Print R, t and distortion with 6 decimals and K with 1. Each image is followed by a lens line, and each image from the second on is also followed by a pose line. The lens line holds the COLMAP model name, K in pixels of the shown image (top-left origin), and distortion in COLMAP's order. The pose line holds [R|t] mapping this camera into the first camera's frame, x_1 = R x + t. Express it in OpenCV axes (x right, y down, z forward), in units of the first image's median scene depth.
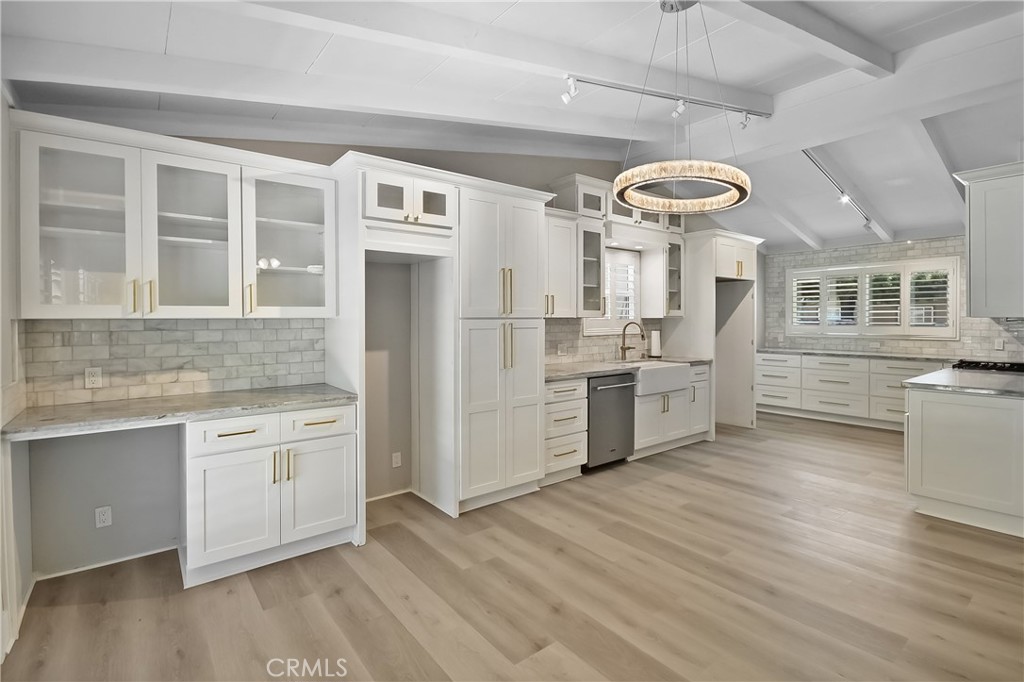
lens RADIAL K [[478.9, 0, 506.6], [0, 478.9, 322.5], [0, 0, 1]] dist [0.000538, 0.000161]
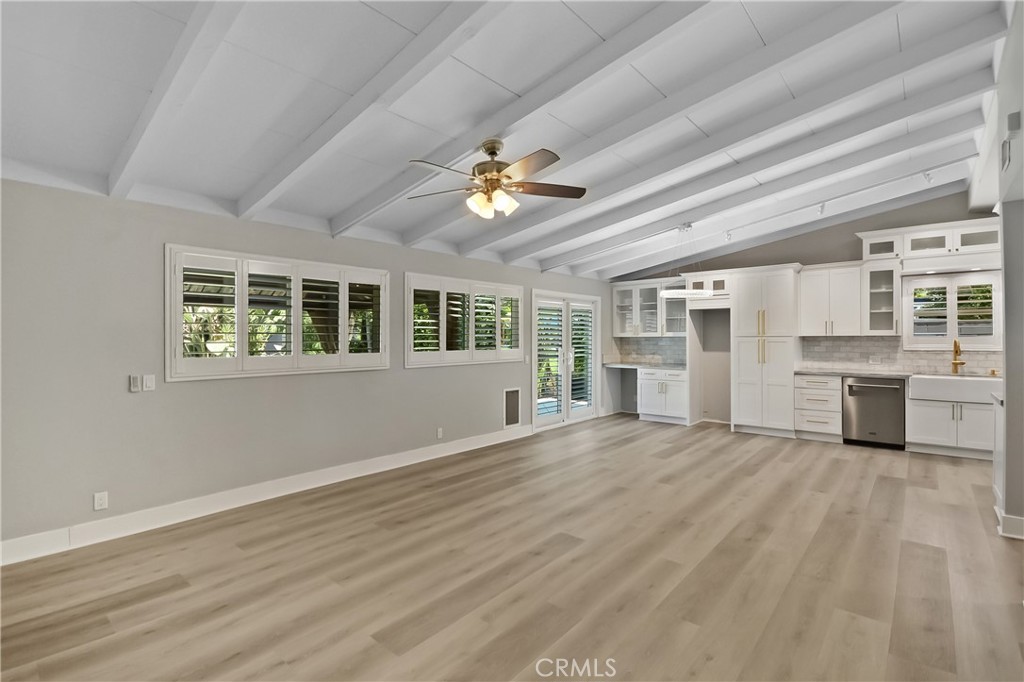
lens RADIAL K [[452.4, 0, 512.0], [0, 452.4, 341.0], [0, 0, 1]] dist [0.030653, 0.000042]
pose [[0.171860, 0.007264, -0.985095, 1.289293], [-0.007550, 0.999953, 0.006056, 0.004880], [0.985092, 0.006396, 0.171907, -0.225307]]
